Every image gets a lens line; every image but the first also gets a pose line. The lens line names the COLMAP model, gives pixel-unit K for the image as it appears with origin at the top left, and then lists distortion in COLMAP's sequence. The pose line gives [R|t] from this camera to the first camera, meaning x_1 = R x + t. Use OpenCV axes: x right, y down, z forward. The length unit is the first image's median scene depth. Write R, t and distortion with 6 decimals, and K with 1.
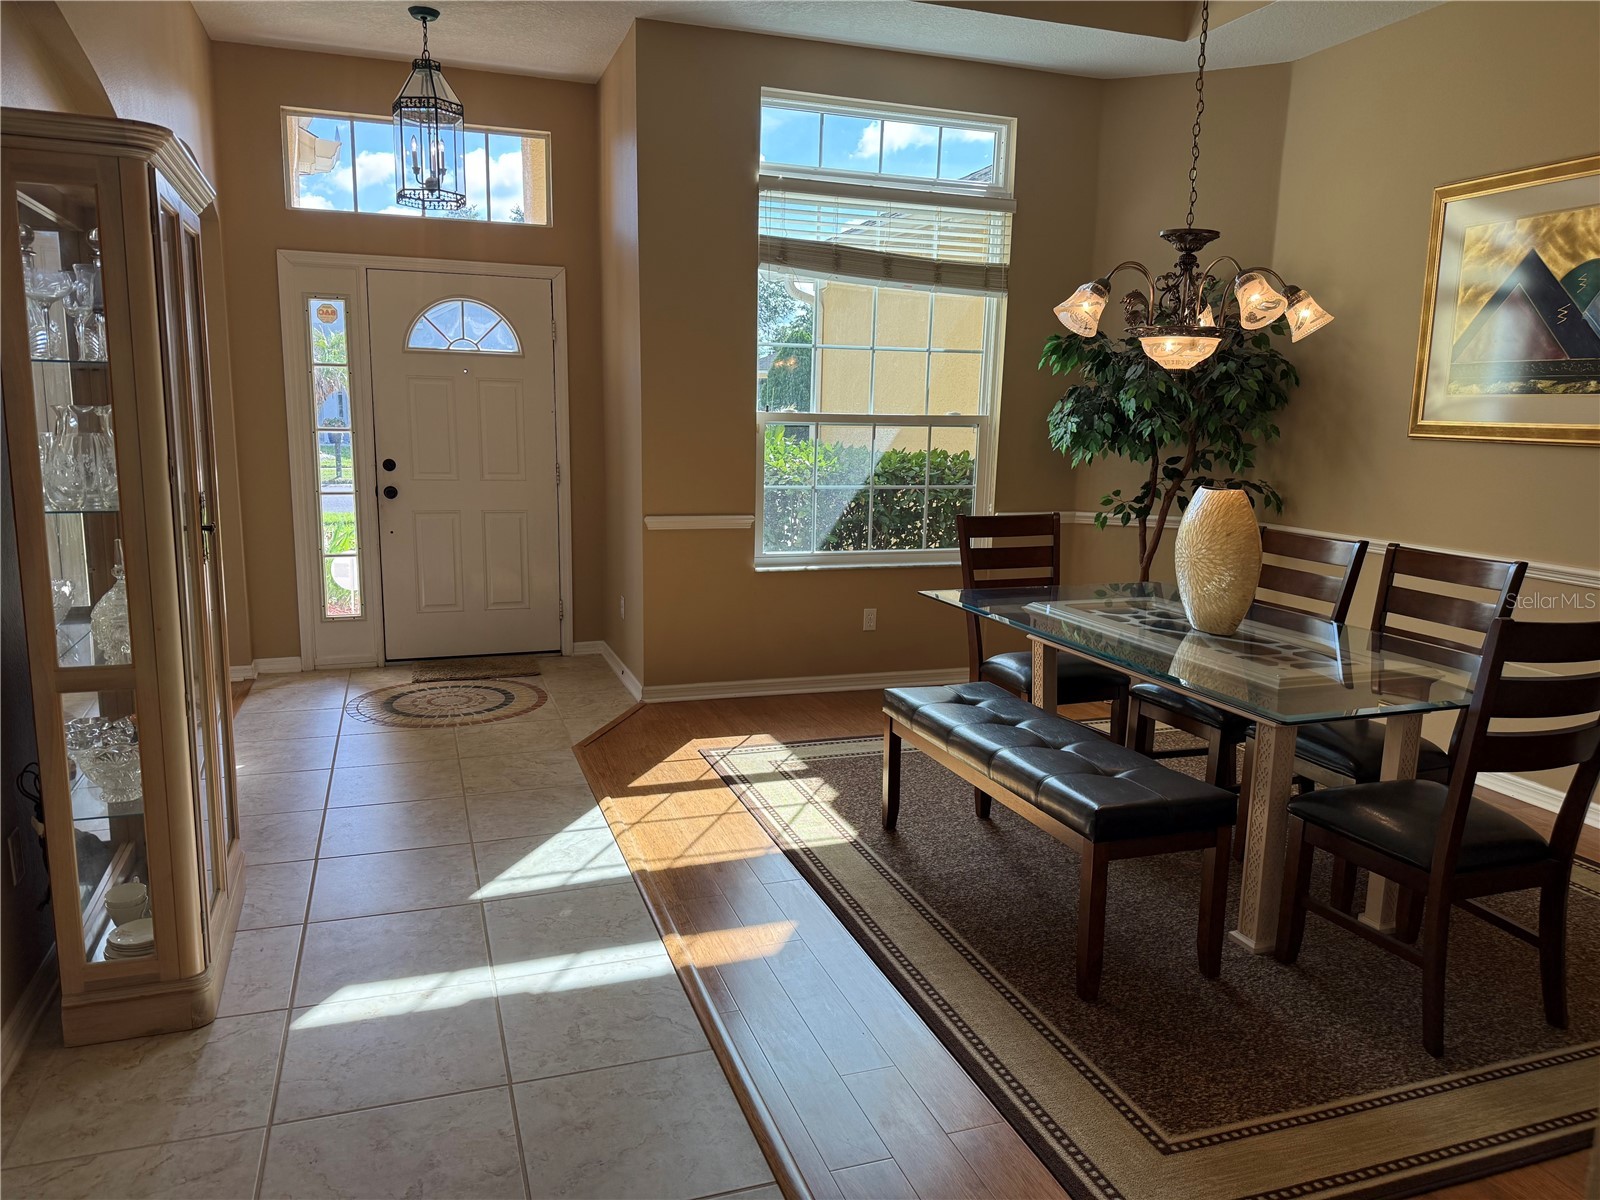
lens RADIAL K [[1126.7, 0, 800.0], [0, 1126.7, 600.0], [0, 0, 1]] dist [0.090873, -0.120905]
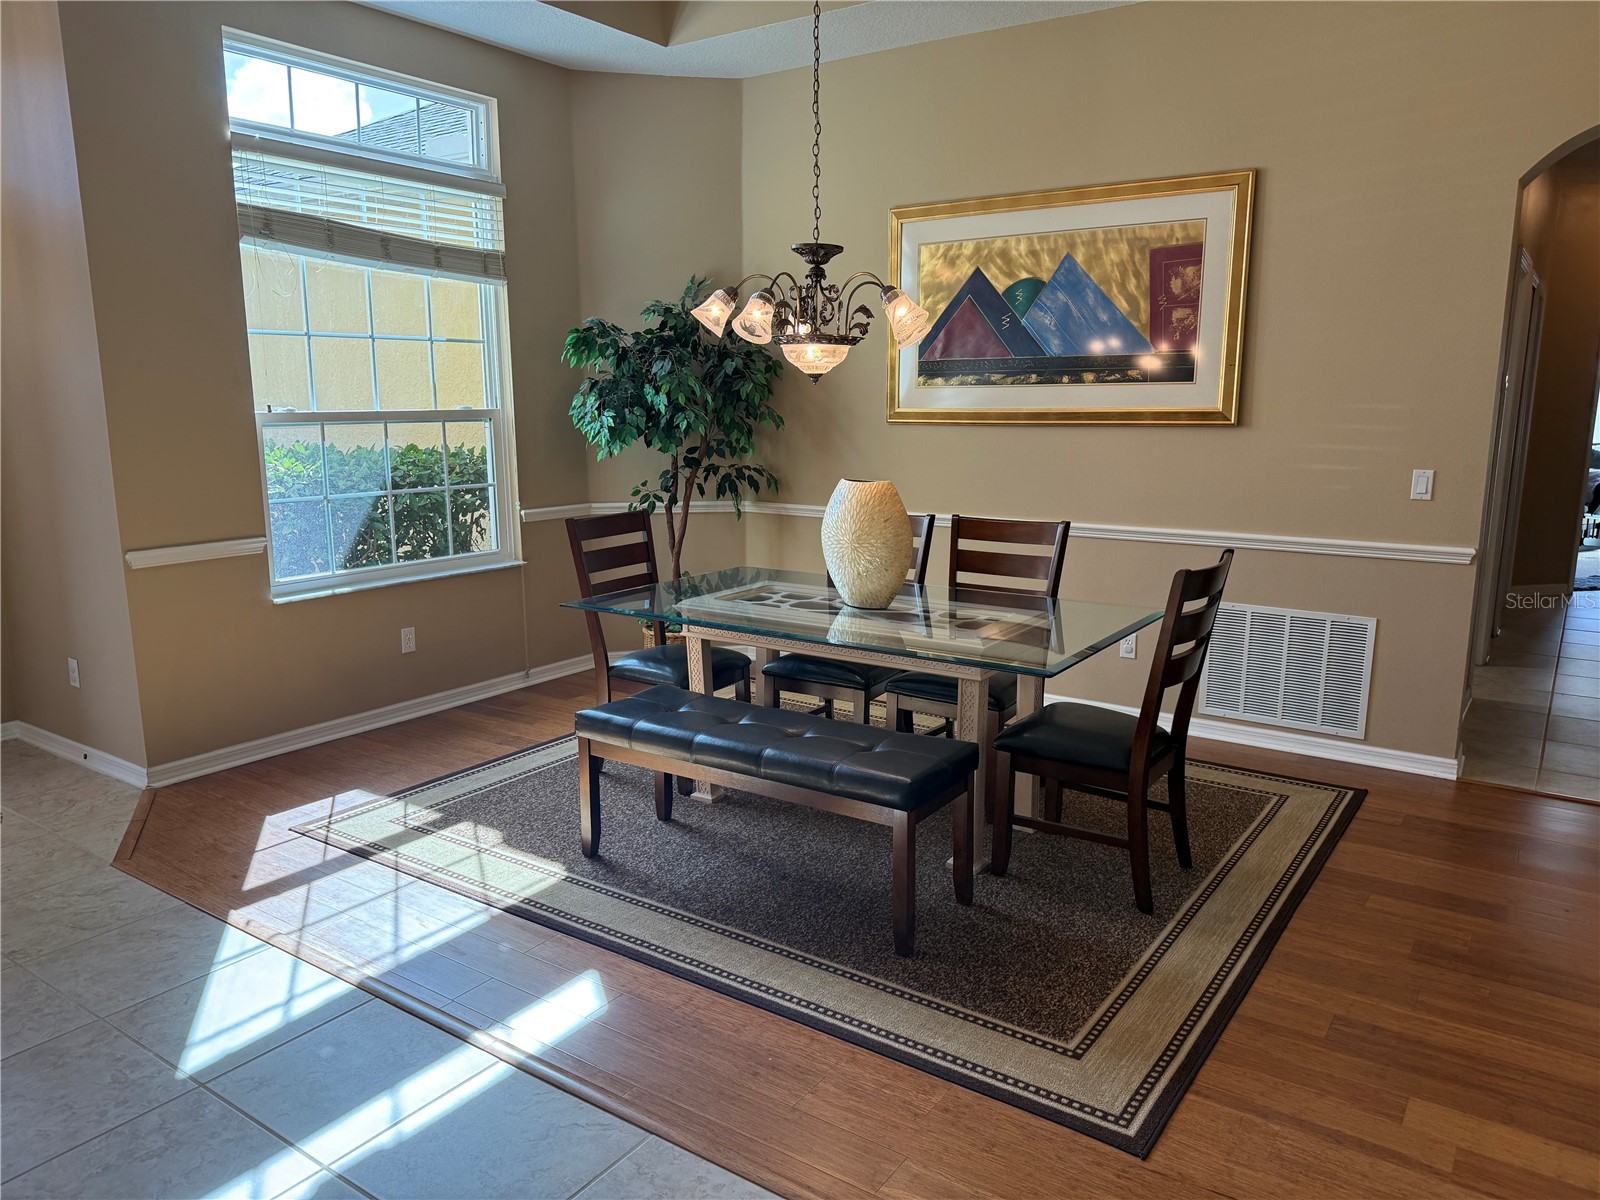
lens RADIAL K [[1121.4, 0, 800.0], [0, 1121.4, 600.0], [0, 0, 1]] dist [0.147150, -0.256768]
pose [[0.810606, -0.128613, 0.571294, -0.223930], [0.116290, 0.991508, 0.058211, -0.034964], [-0.573930, 0.019249, 0.818678, 0.086308]]
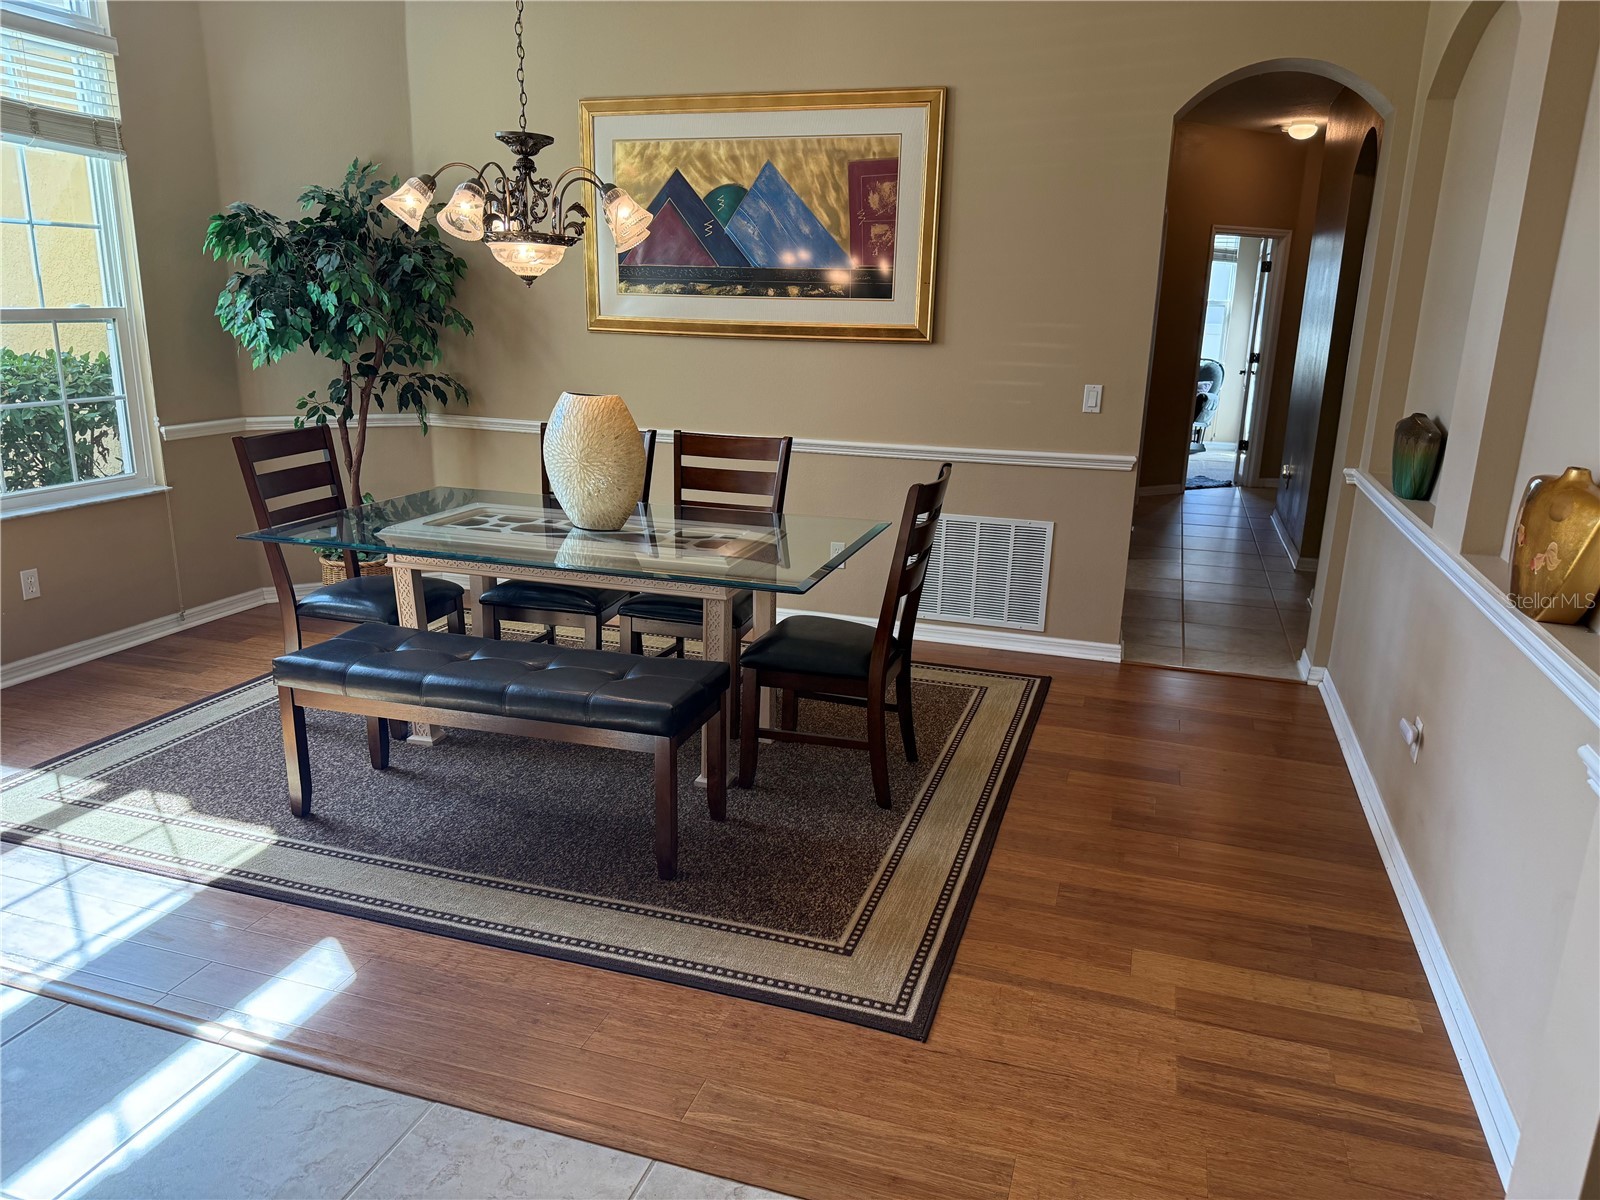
lens RADIAL K [[1121.4, 0, 800.0], [0, 1121.4, 600.0], [0, 0, 1]] dist [0.147150, -0.256768]
pose [[0.606567, -0.211436, 0.766402, -0.244193], [0.124816, 0.977359, 0.170850, -0.044082], [-0.785174, -0.007972, 0.619225, 0.126575]]
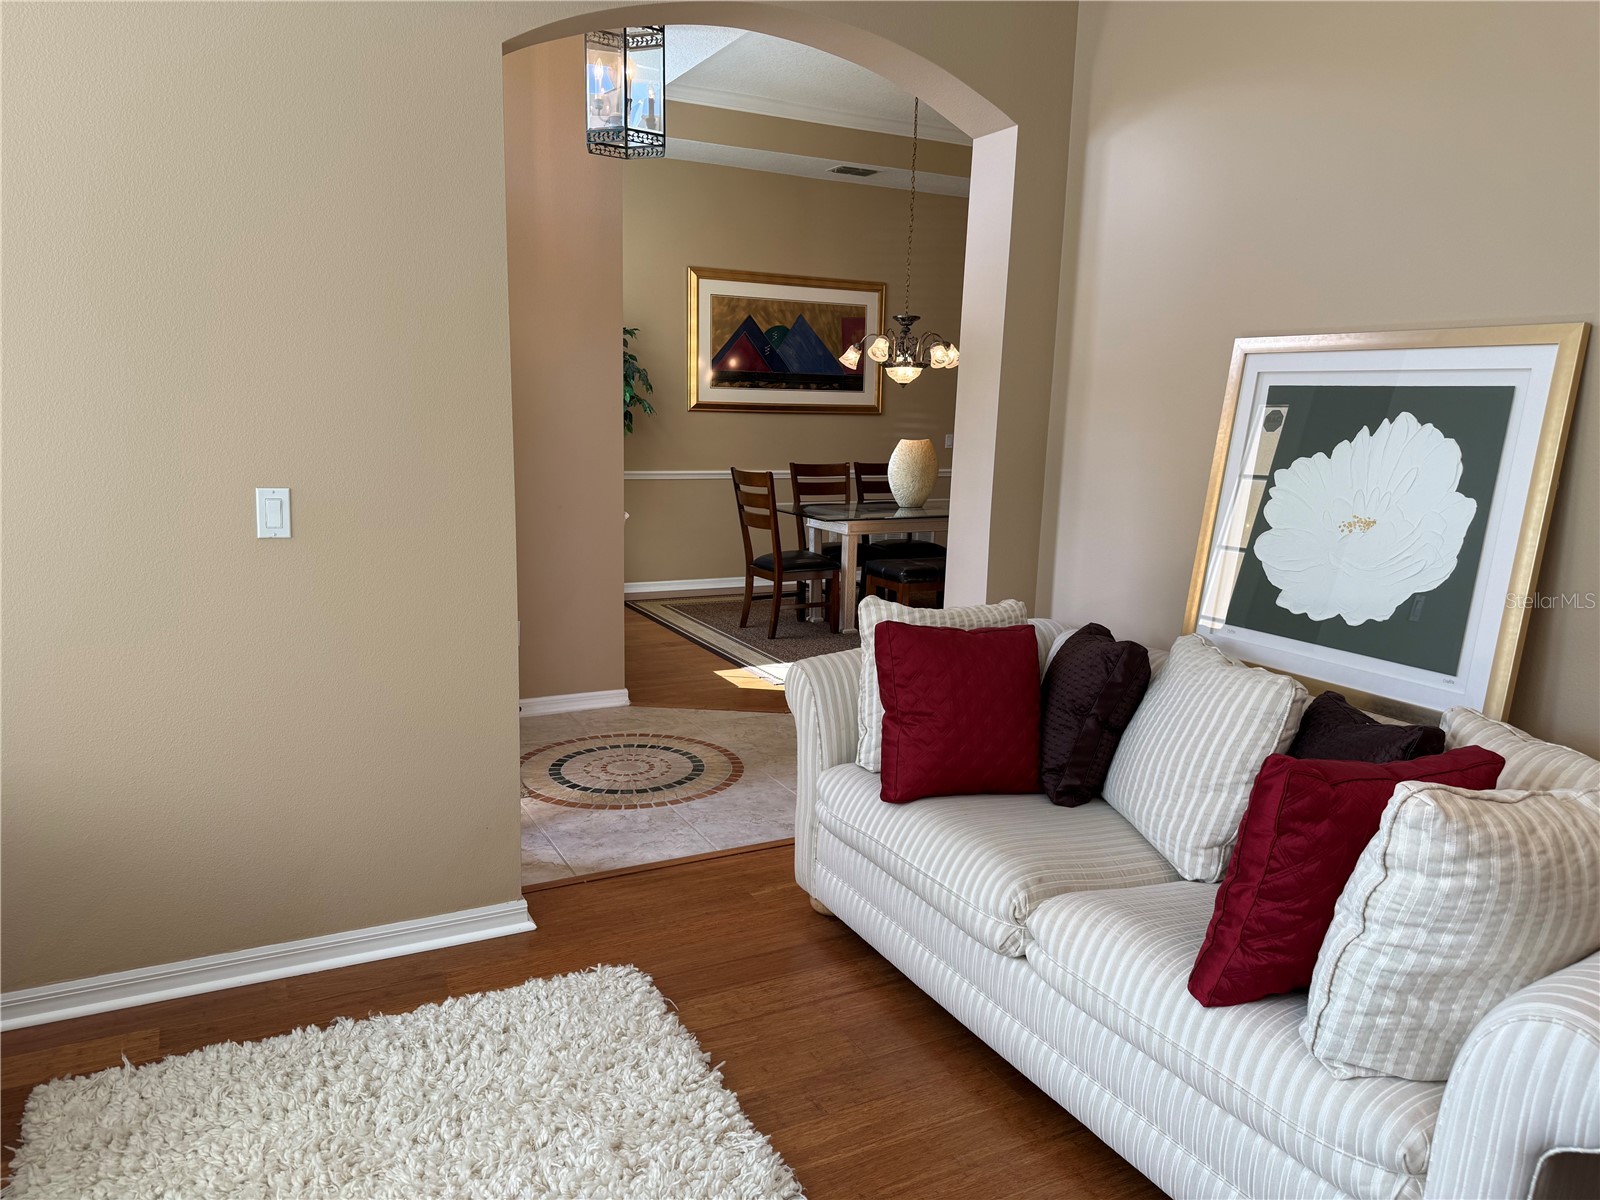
lens RADIAL K [[1123.3, 0, 794.2], [0, 1123.3, 604.2], [0, 0, 1]] dist [0.023341, -0.030995]
pose [[-0.132483, -0.196863, 0.971439, -1.145528], [0.138024, 0.966865, 0.214760, -0.190560], [-0.981528, 0.162534, -0.100921, 0.998938]]
